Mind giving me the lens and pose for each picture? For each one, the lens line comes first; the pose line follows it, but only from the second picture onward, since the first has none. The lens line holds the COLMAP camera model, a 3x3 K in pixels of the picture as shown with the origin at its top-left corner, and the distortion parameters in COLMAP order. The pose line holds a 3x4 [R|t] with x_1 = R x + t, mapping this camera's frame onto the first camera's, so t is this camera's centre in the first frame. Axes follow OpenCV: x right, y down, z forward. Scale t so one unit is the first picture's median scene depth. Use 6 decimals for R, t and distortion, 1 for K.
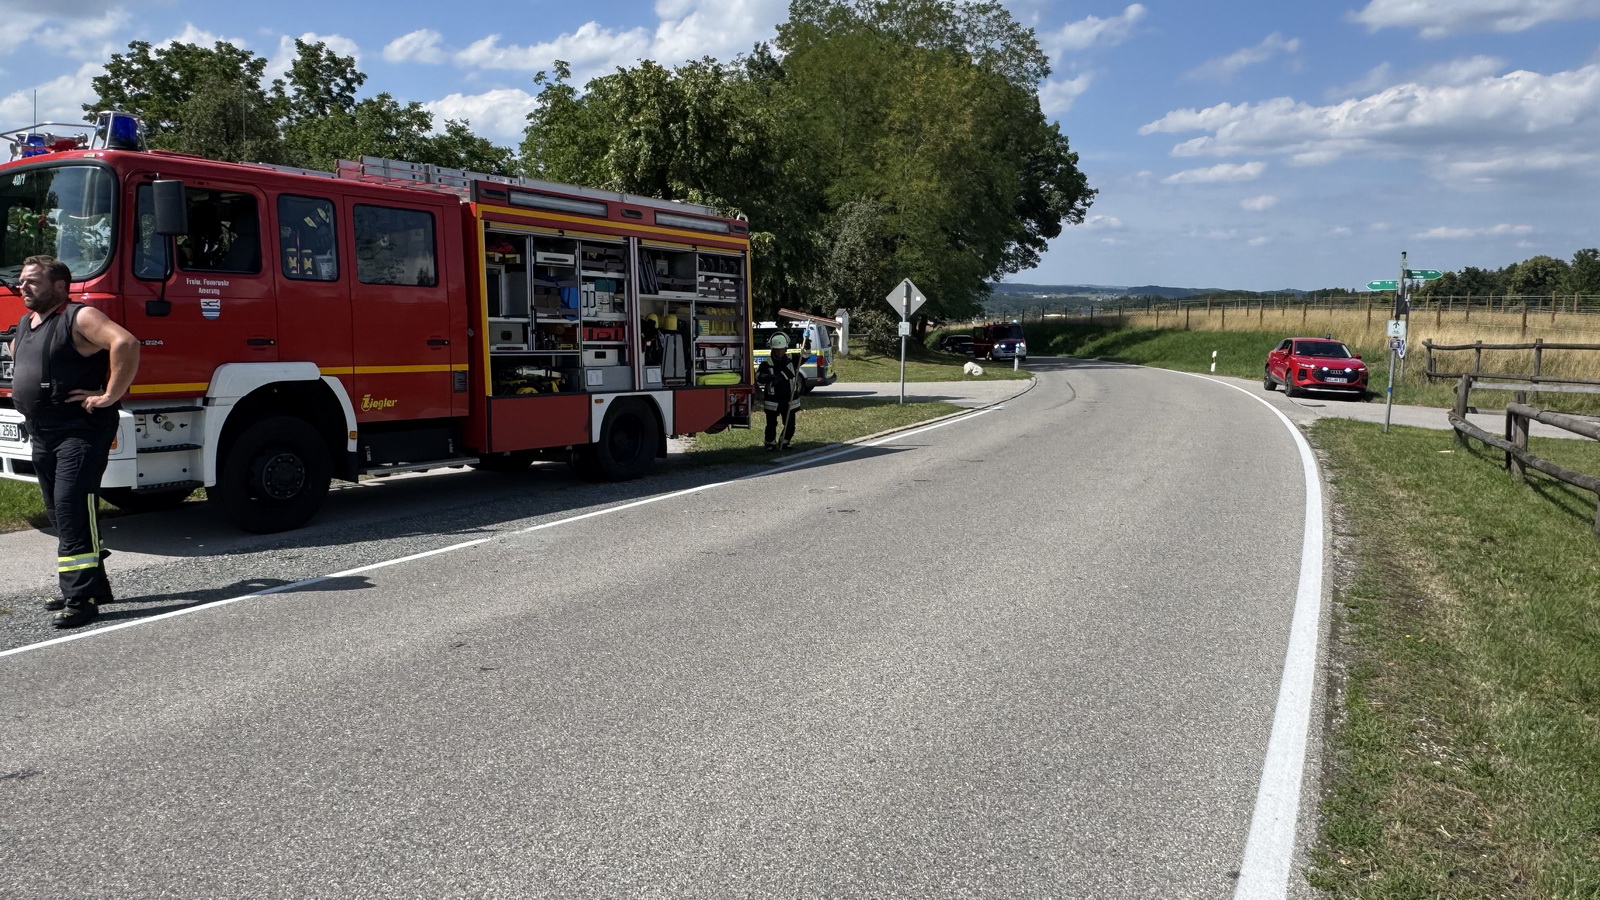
lens RADIAL K [[1110.4, 0, 806.6], [0, 1110.4, 442.3], [0, 0, 1]] dist [0.004671, -0.031856]
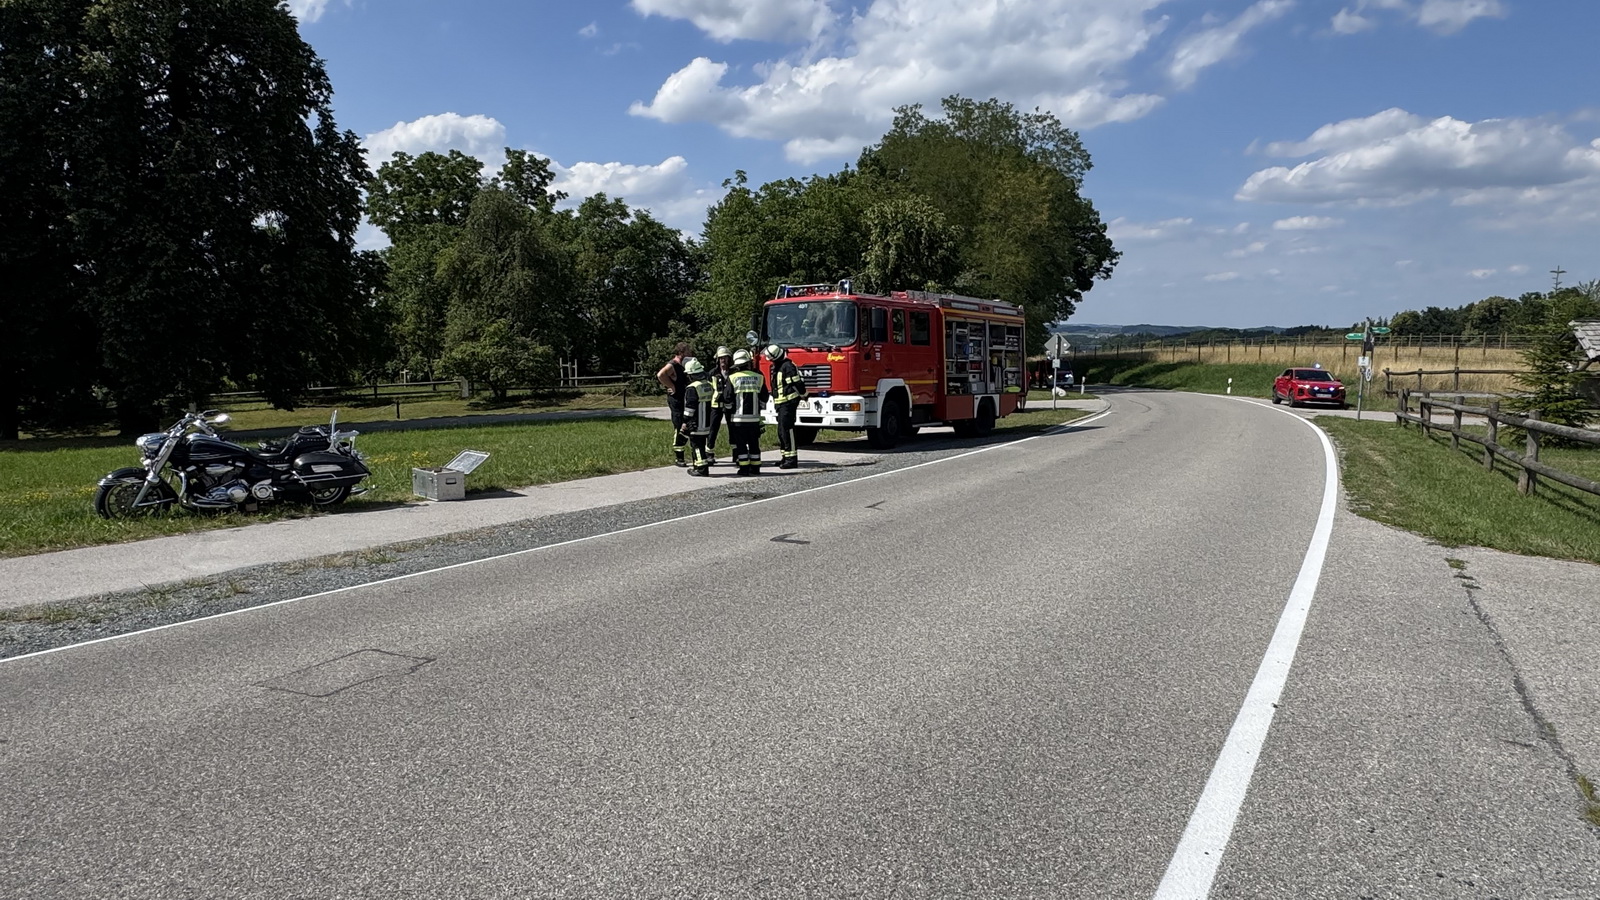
lens RADIAL K [[988.2, 0, 800.0], [0, 988.2, 450.0], [0, 0, 1]] dist [-0.008821, -0.000640]
pose [[0.999387, -0.004743, -0.034673, -0.109492], [0.004178, 0.999858, -0.016344, 0.021483], [0.034746, 0.016189, 0.999265, -0.210428]]
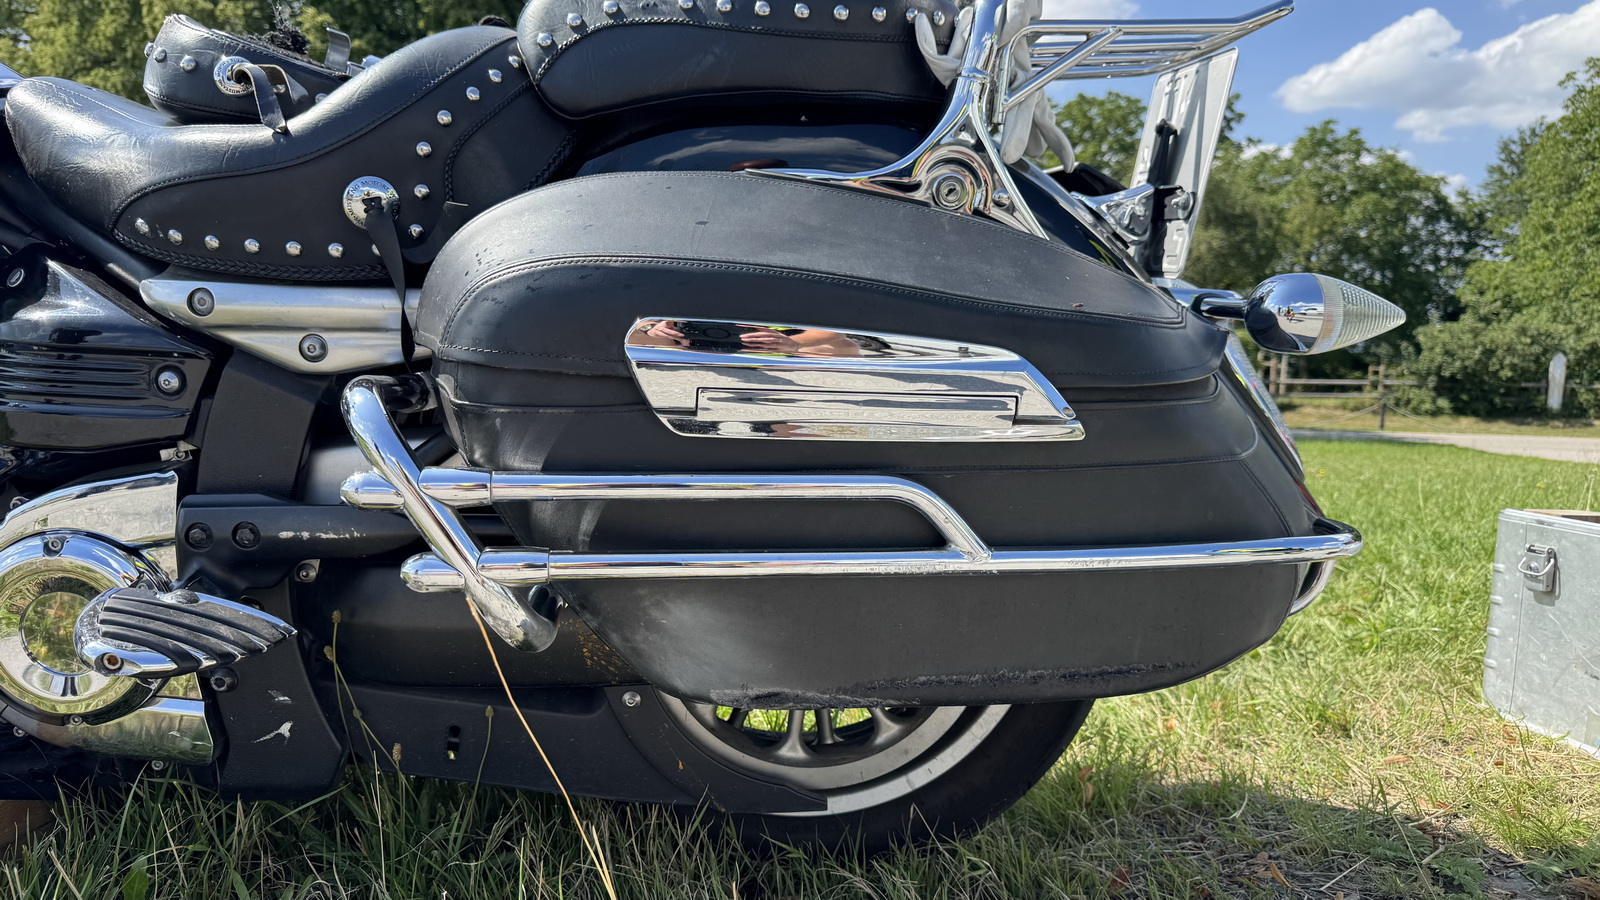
lens RADIAL K [[1153.6, 0, 800.0], [0, 1153.6, 450.0], [0, 0, 1]] dist [-0.003805, 0.003871]
pose [[0.828227, 0.075712, -0.555254, -0.217325], [-0.104990, 0.994251, -0.021033, 0.024543], [0.550470, 0.075716, 0.831415, -0.009155]]
